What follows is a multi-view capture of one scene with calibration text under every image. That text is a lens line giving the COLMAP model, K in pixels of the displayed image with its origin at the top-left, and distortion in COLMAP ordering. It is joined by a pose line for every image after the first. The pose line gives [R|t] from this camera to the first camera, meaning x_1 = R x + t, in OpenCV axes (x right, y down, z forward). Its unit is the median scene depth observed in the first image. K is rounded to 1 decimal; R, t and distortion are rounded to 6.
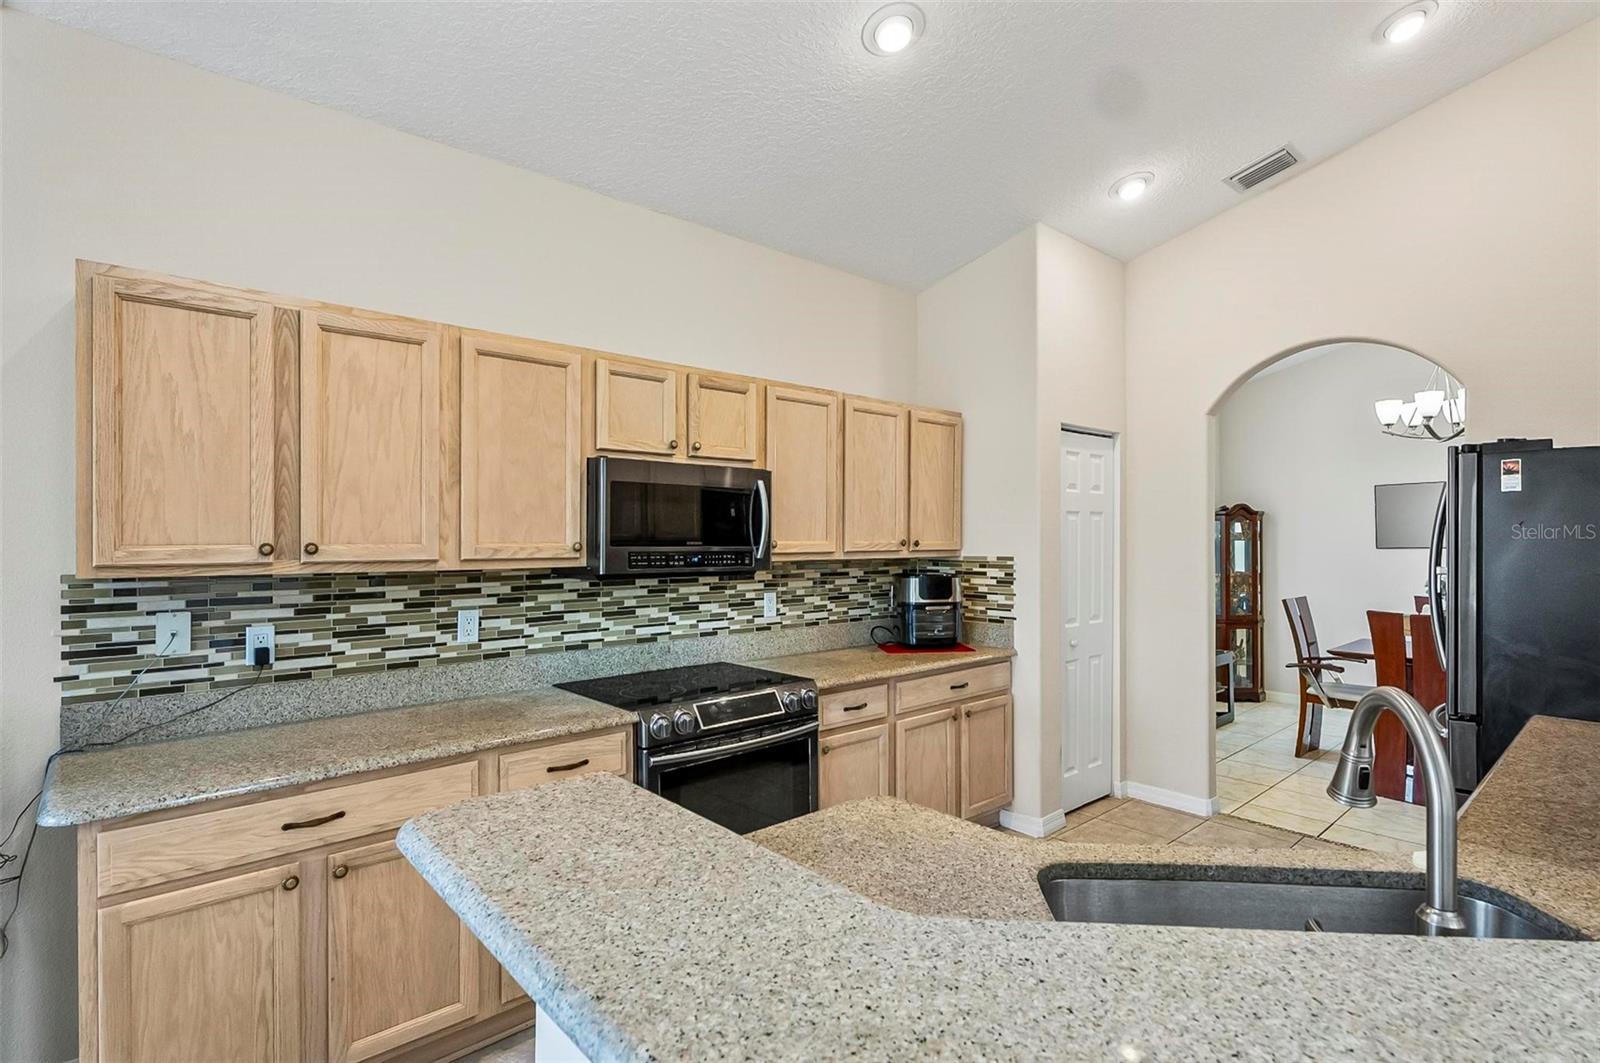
lens RADIAL K [[778.8, 0, 799.8], [0, 778.8, 533.9], [0, 0, 1]] dist [0.001628, 0.000153]
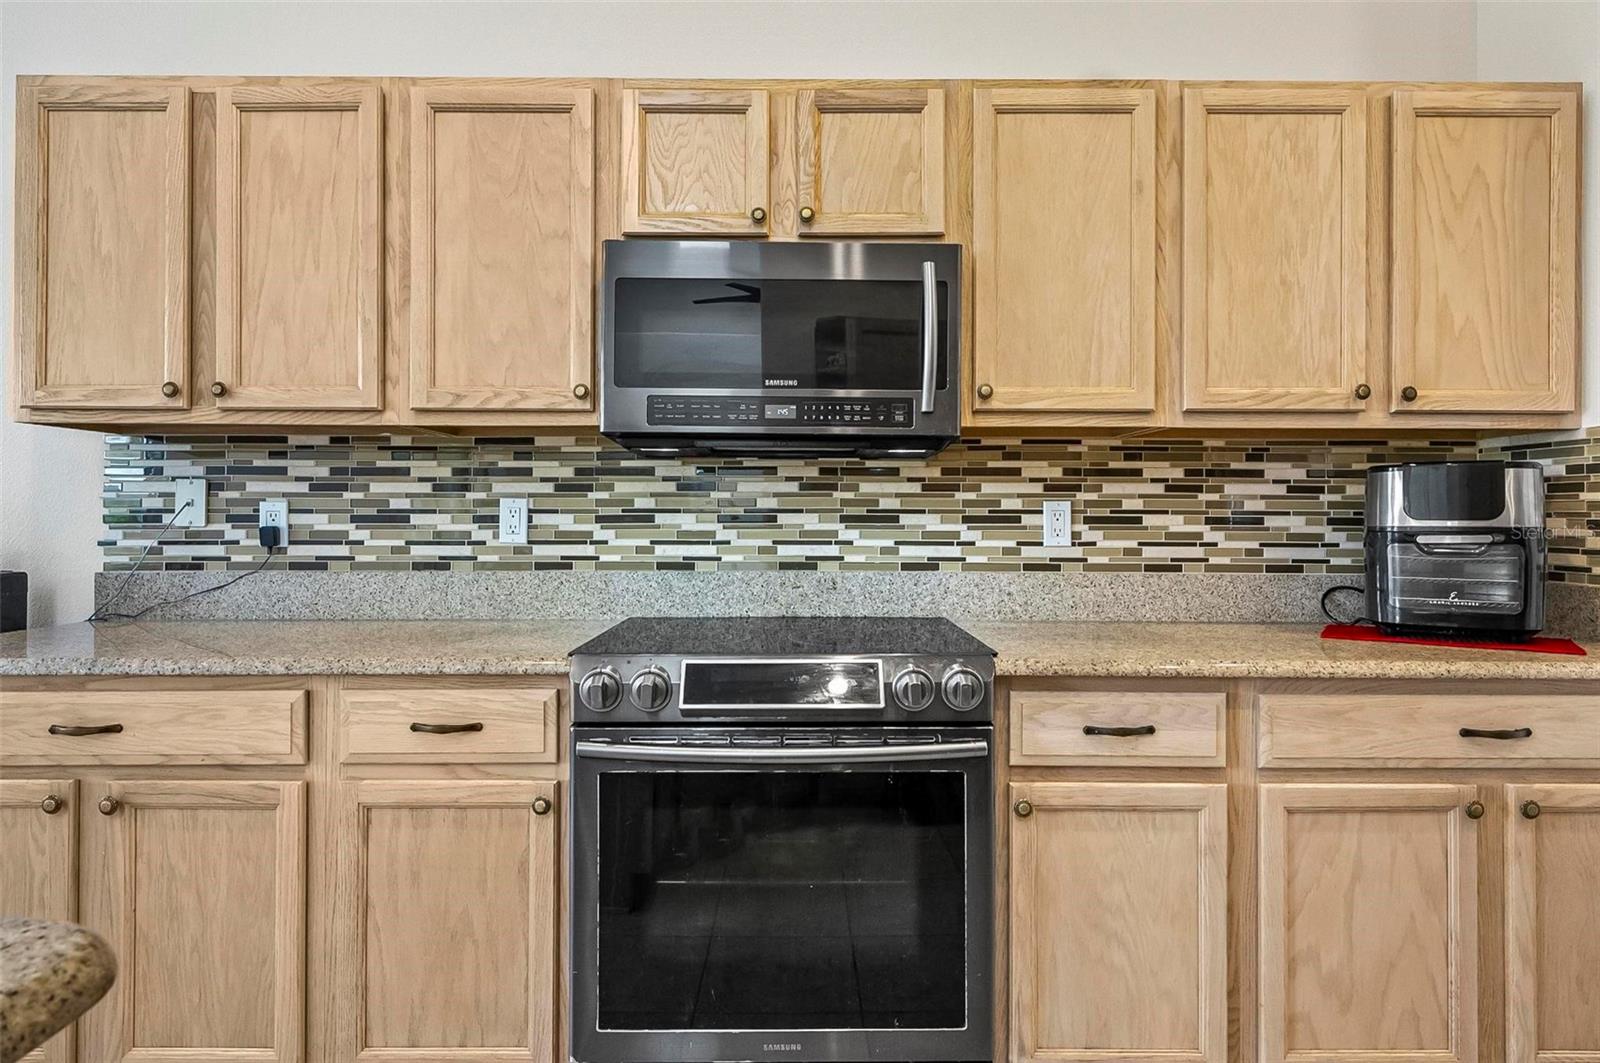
lens RADIAL K [[878.3, 0, 807.9], [0, 878.3, 508.3], [0, 0, 1]] dist [0.000765, -0.001006]
pose [[0.750359, -0.003343, -0.661022, 0.311105], [-0.001343, 0.999977, -0.006581, 0.111729], [0.661029, 0.005826, 0.750337, 0.571070]]
